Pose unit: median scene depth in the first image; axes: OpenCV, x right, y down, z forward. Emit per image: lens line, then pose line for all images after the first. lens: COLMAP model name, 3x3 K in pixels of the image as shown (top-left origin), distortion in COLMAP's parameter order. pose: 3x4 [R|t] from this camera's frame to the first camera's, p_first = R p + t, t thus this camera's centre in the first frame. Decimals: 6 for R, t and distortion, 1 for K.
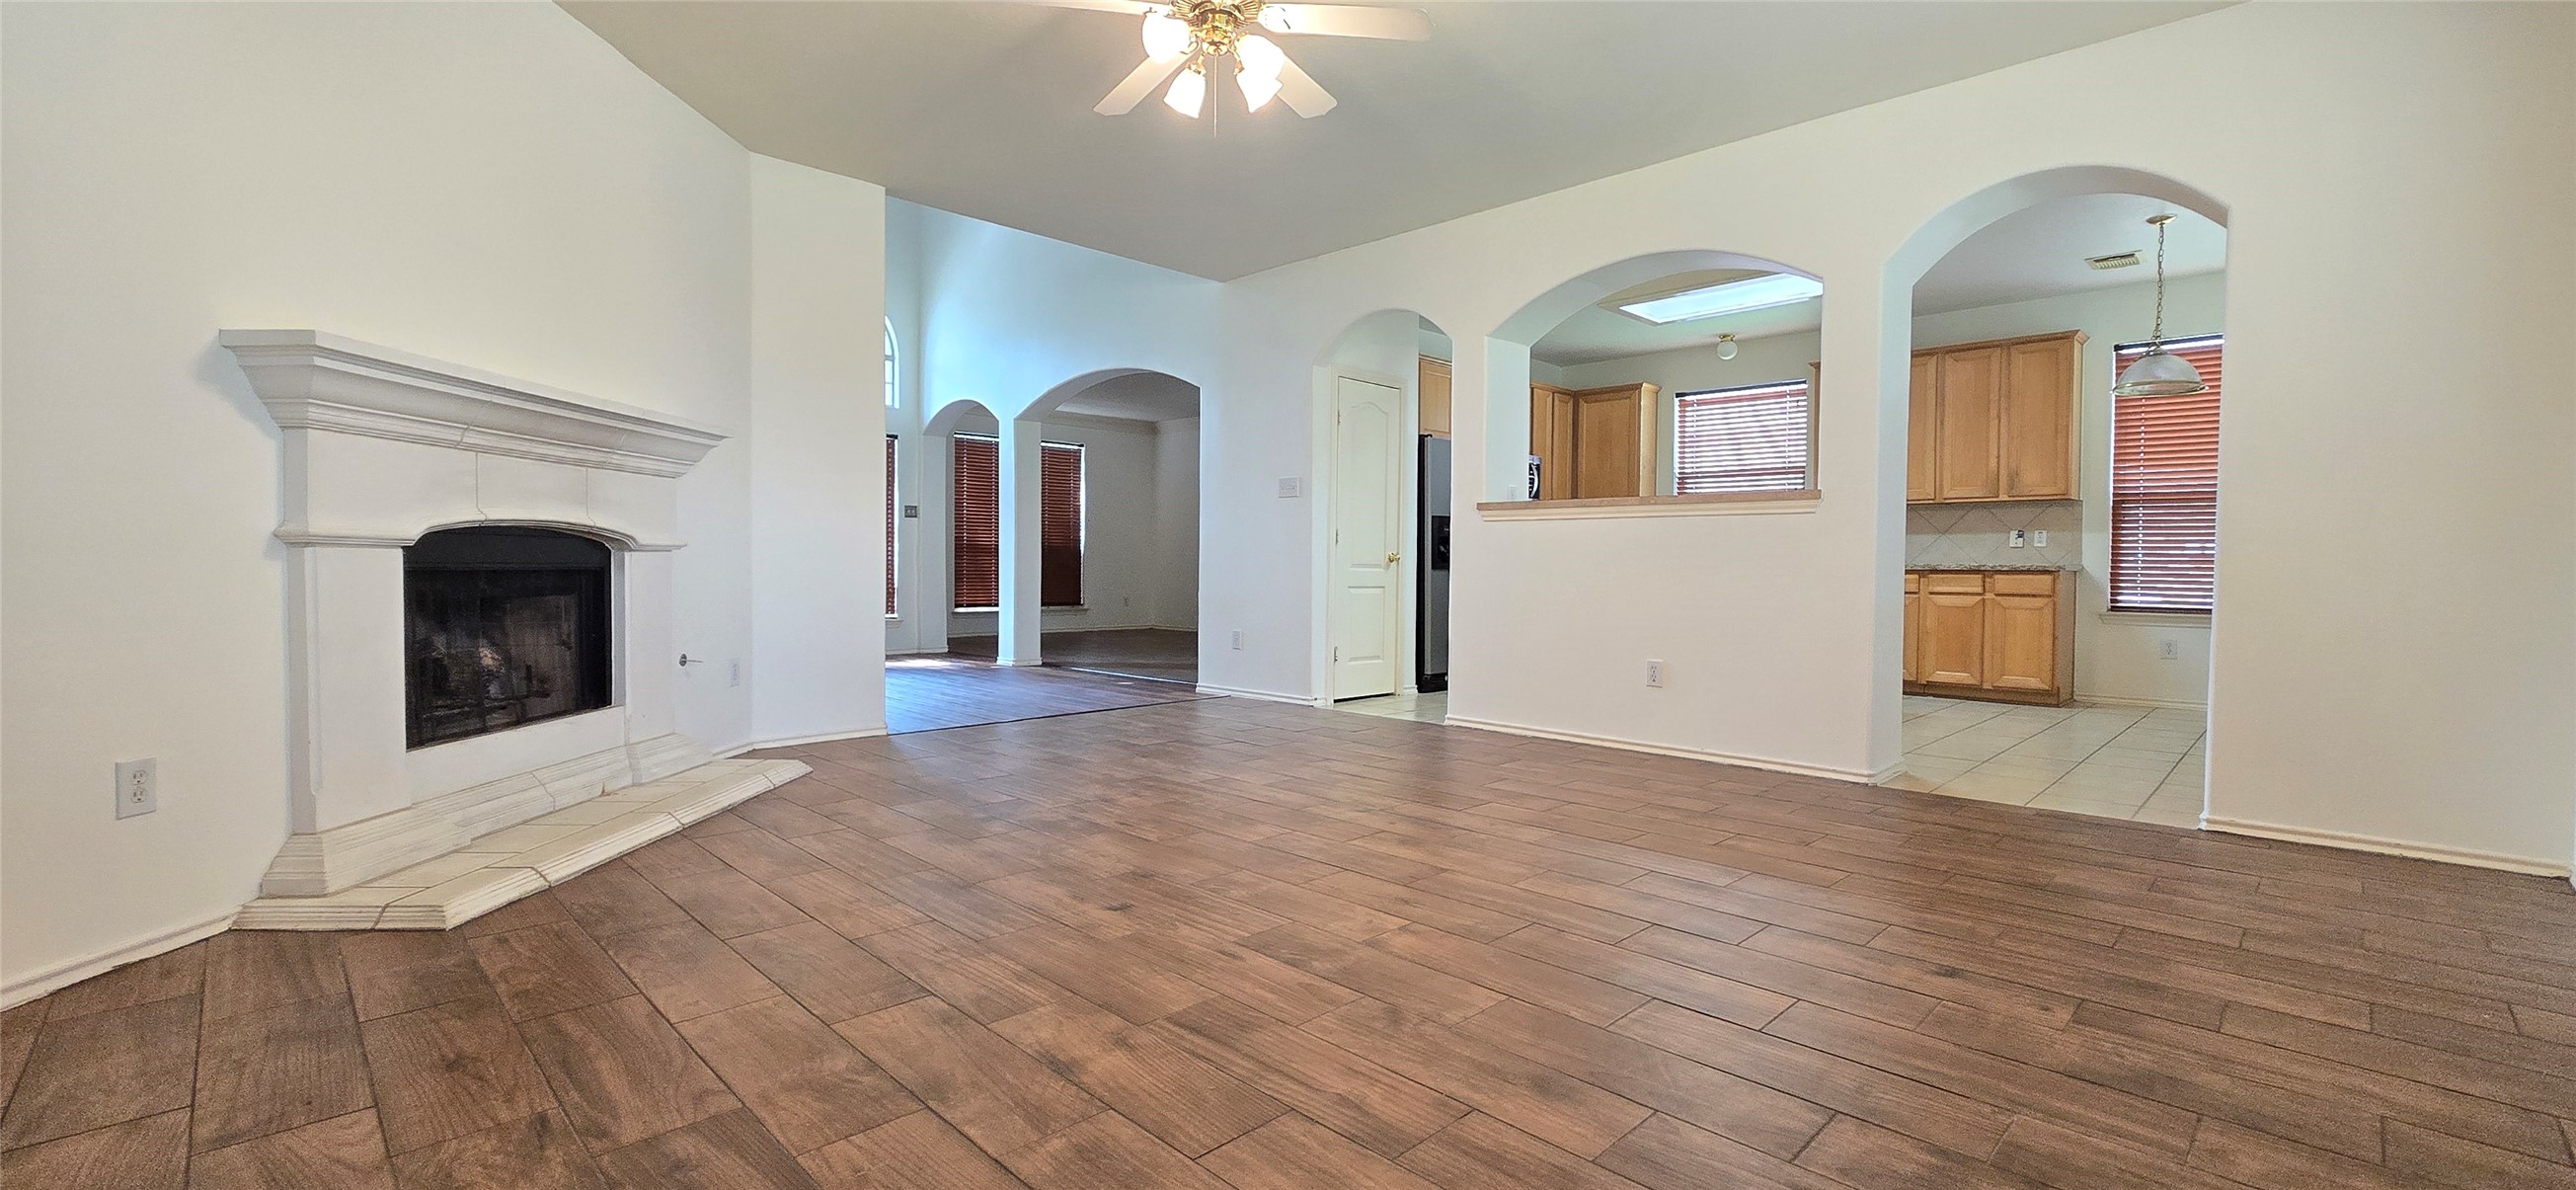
lens RADIAL K [[1066.9, 0, 1296.6], [0, 1066.9, 585.4], [0, 0, 1]] dist [-0.002906, 0.005303]
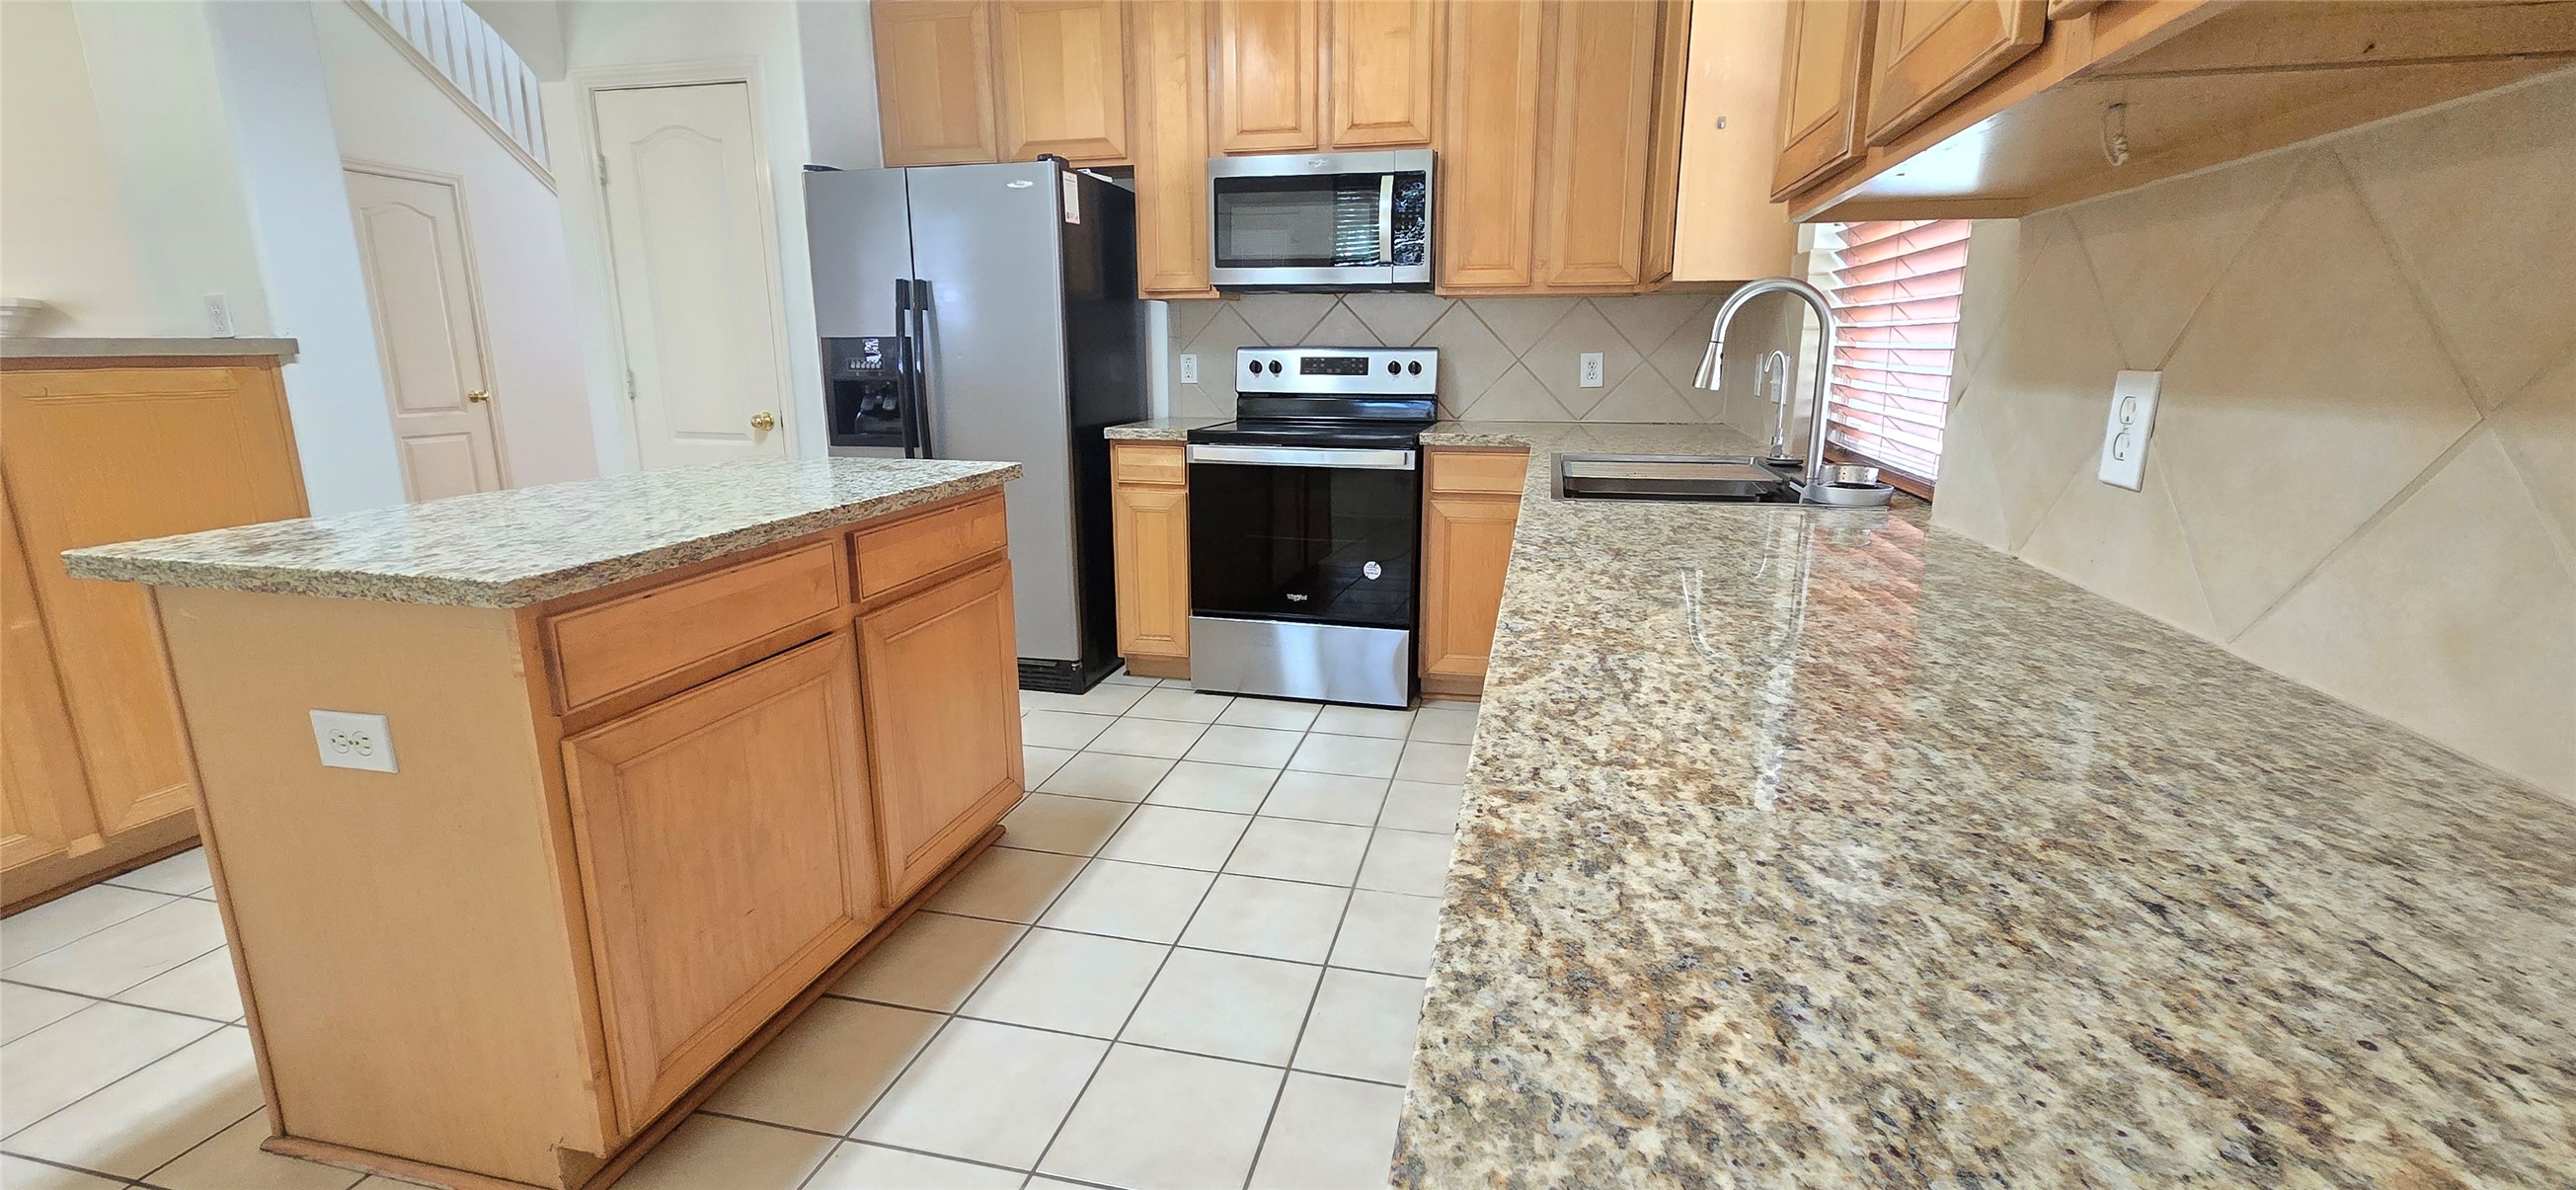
lens RADIAL K [[1066.9, 0, 1296.6], [0, 1066.9, 585.4], [0, 0, 1]] dist [-0.002906, 0.005303]
pose [[0.525952, 0.175763, -0.832155, 0.689641], [-0.010784, 0.979713, 0.200113, -0.055318], [0.850446, -0.096276, 0.517178, 0.942177]]
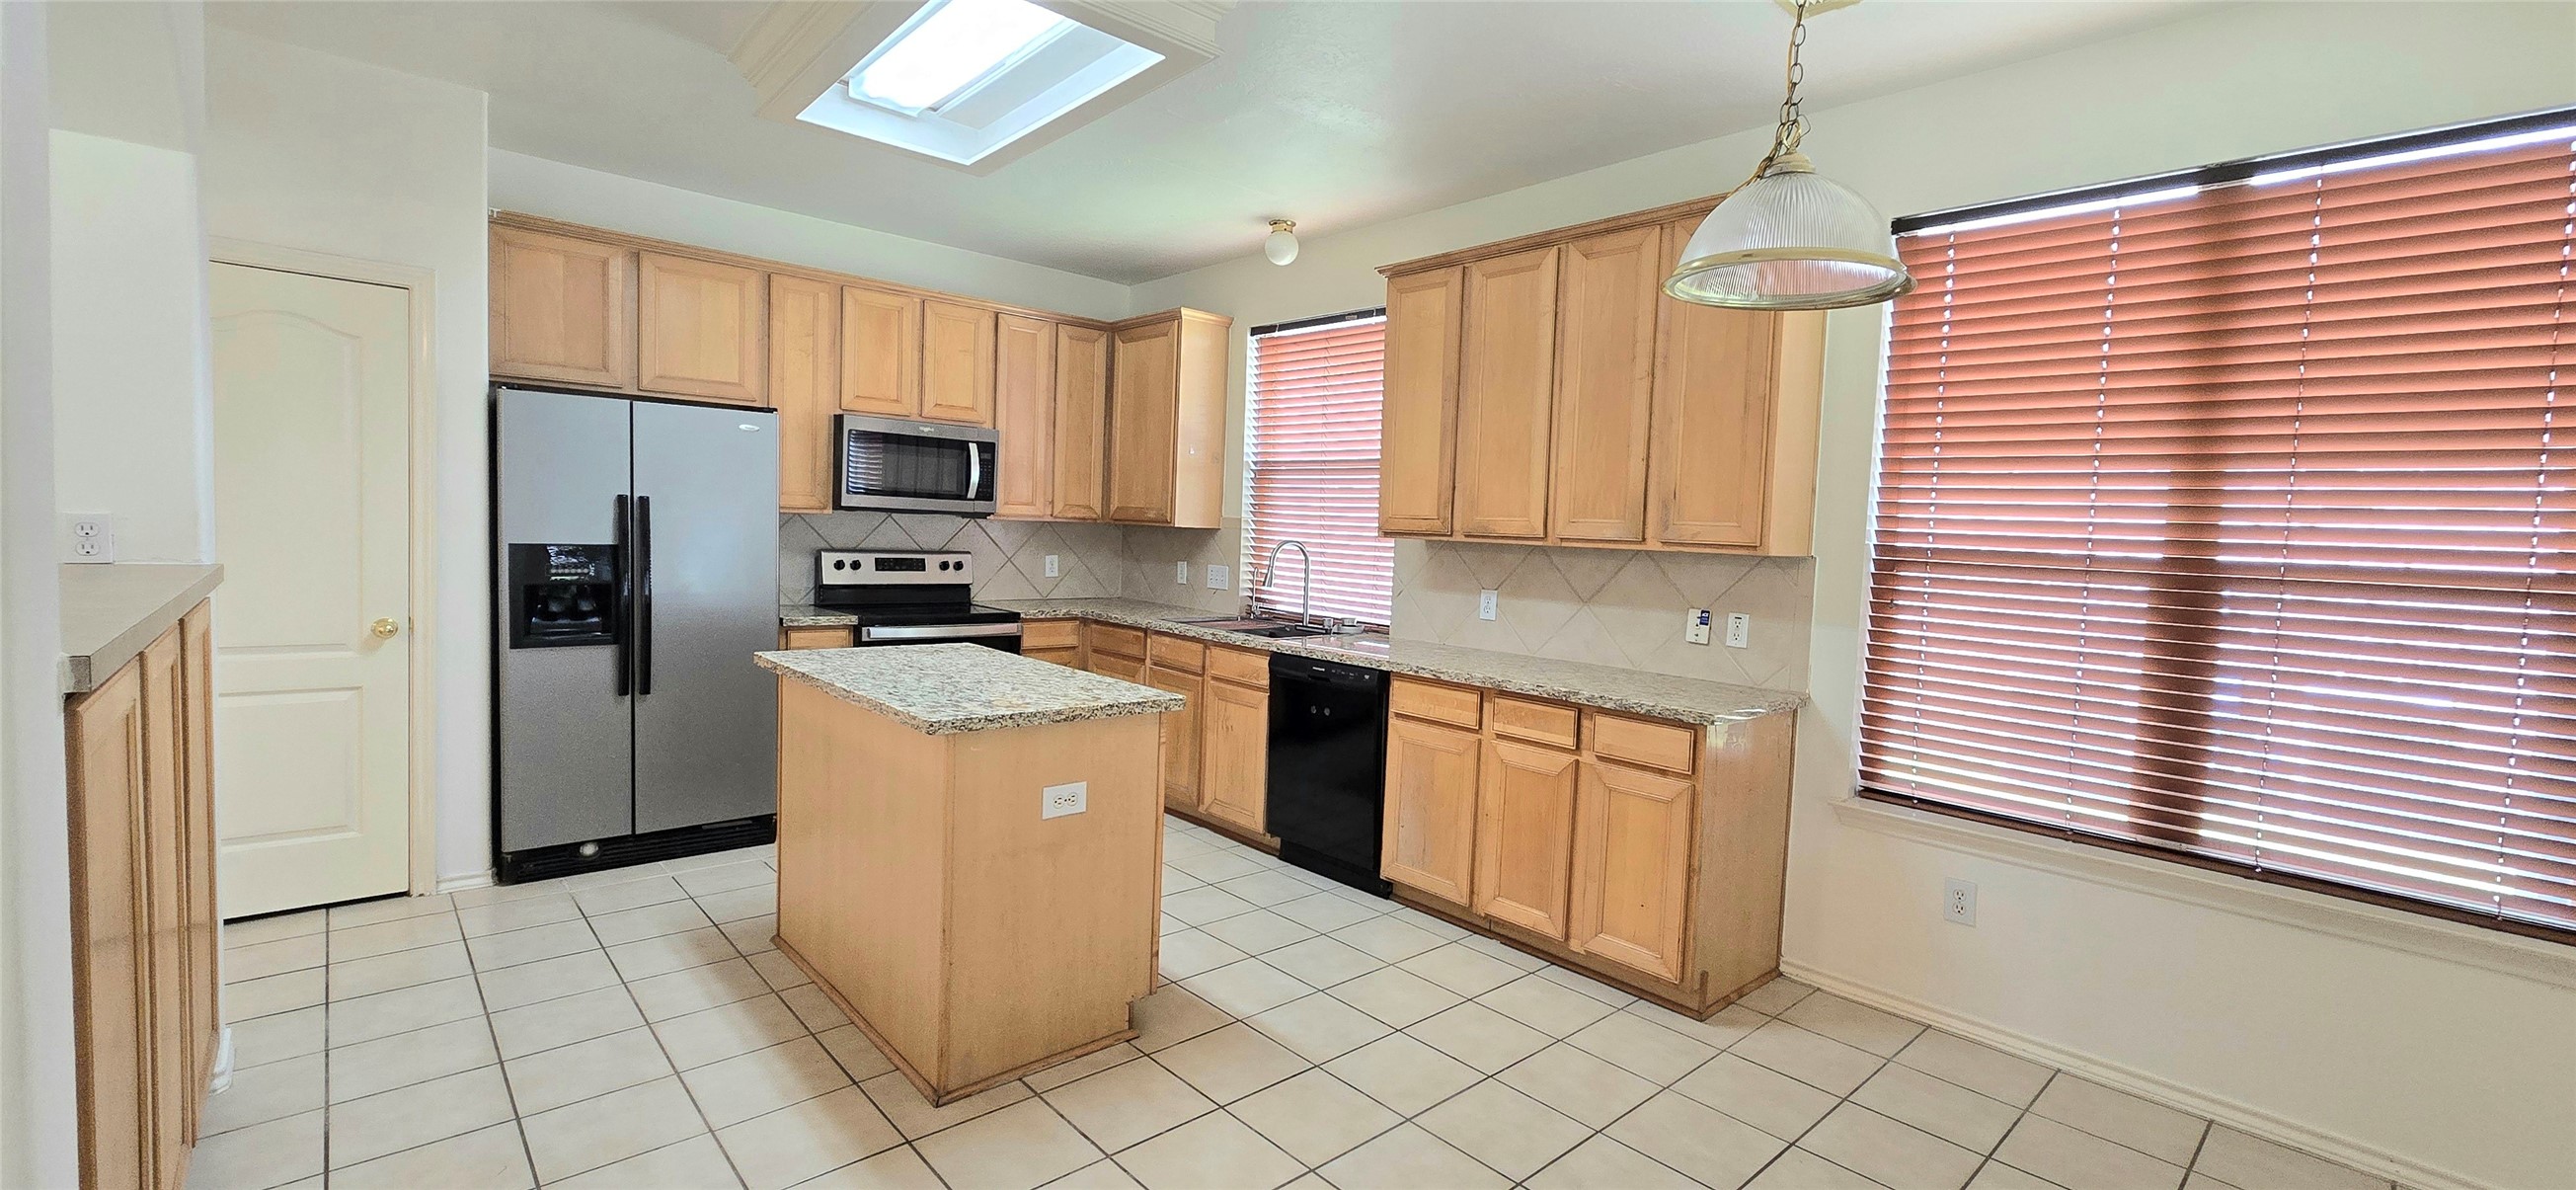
lens RADIAL K [[1072.1, 0, 1296.1], [0, 1072.1, 583.5], [0, 0, 1]] dist [-0.001418, -0.000315]
pose [[0.998359, 0.032910, -0.046858, 0.535925], [-0.031247, 0.998871, 0.035795, -0.078127], [0.047983, -0.034272, 0.998260, 0.523056]]
